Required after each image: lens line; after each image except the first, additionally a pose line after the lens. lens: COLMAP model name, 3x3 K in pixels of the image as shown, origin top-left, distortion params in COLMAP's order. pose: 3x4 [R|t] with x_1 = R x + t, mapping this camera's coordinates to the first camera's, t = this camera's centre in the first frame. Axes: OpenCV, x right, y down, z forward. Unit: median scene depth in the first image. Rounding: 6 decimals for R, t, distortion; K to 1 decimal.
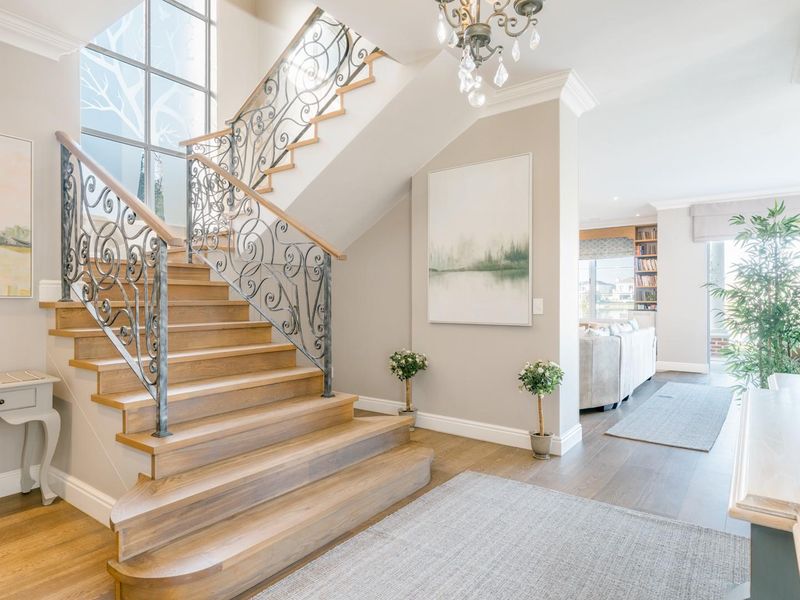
lens RADIAL K [[478.0, 0, 403.1], [0, 478.0, 301.2], [0, 0, 1]] dist [-0.001700, 0.008077]
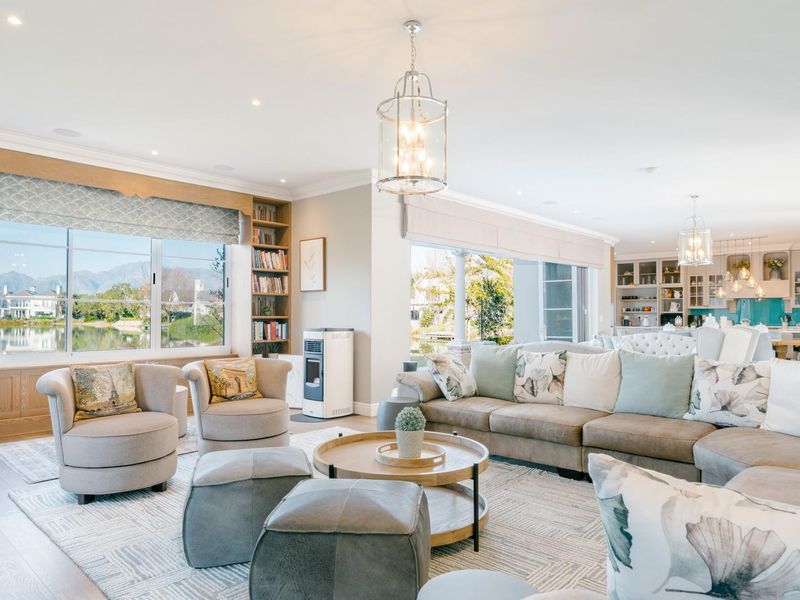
lens RADIAL K [[540.9, 0, 400.9], [0, 540.9, 305.1], [0, 0, 1]] dist [-0.009245, 0.006140]
pose [[0.109857, 0.019558, 0.993755, -0.194082], [0.001037, 0.999804, -0.019792, -0.000425], [-0.993947, 0.003204, 0.109815, 0.730989]]
